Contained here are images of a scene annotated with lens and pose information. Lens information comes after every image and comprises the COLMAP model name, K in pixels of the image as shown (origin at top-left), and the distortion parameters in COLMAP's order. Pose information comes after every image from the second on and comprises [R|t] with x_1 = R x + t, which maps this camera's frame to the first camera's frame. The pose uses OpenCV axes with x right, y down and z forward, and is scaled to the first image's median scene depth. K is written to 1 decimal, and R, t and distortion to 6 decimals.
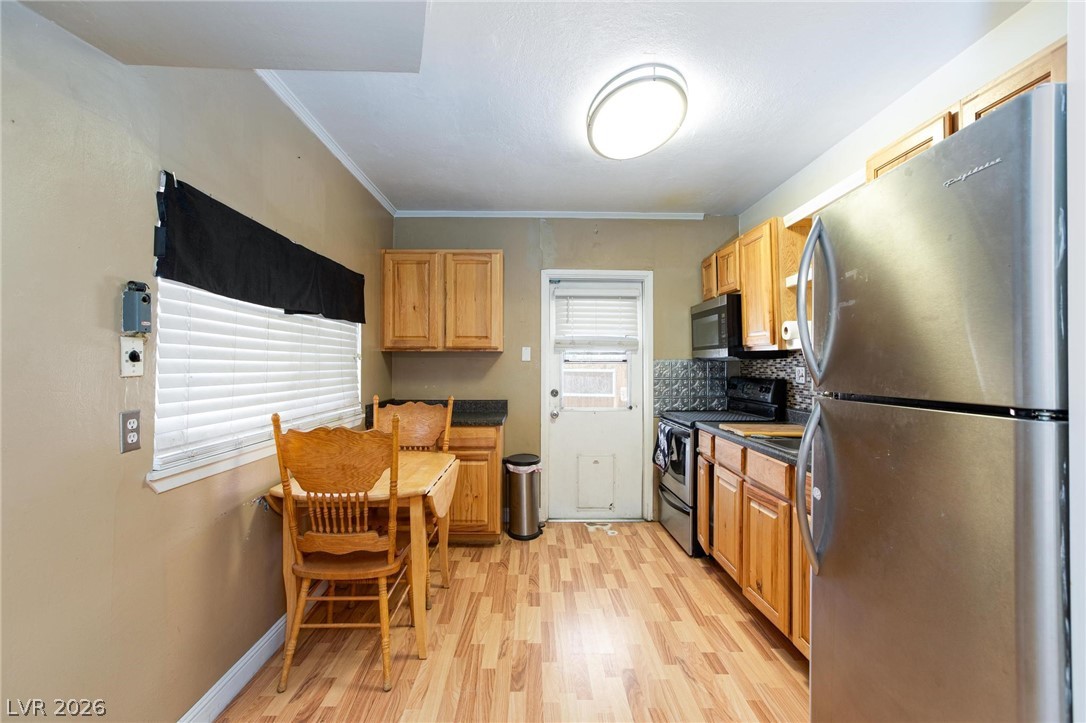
lens RADIAL K [[513.0, 0, 543.0], [0, 513.0, 361.5], [0, 0, 1]] dist [0.022817, 0.000355]
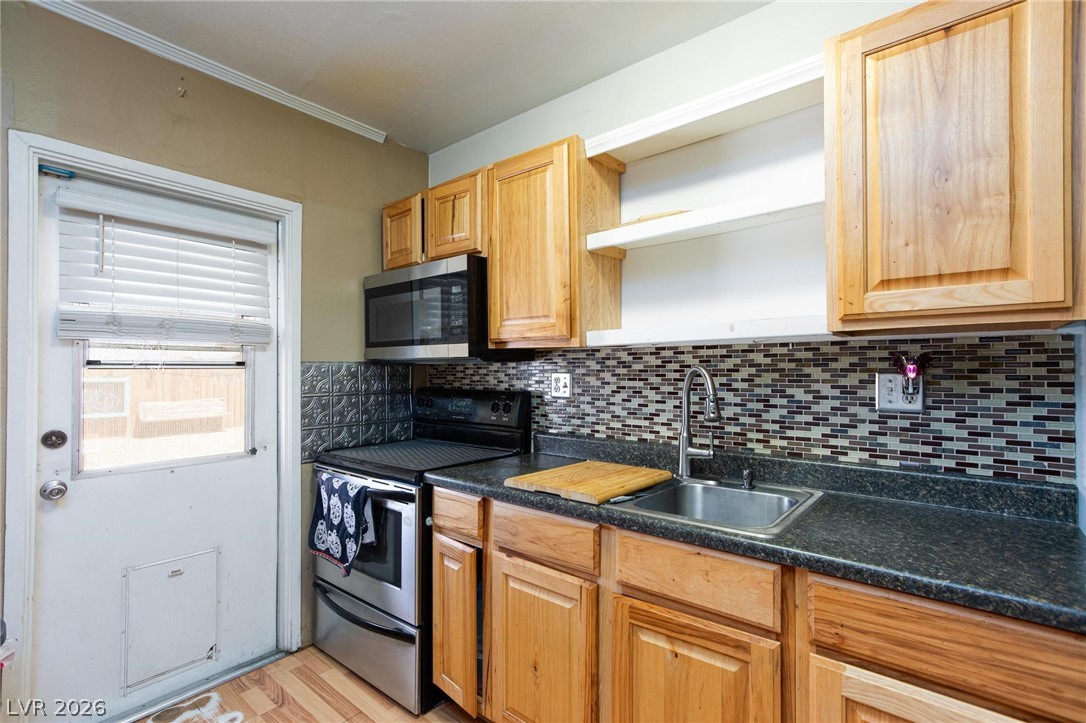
lens RADIAL K [[503.3, 0, 543.4], [0, 503.3, 366.4], [0, 0, 1]] dist [-0.033285, 0.027814]
pose [[0.654976, 0.003662, 0.755641, -0.026413], [-0.001745, 0.999993, -0.003334, 0.002821], [-0.755648, 0.000865, 0.654977, 0.456757]]
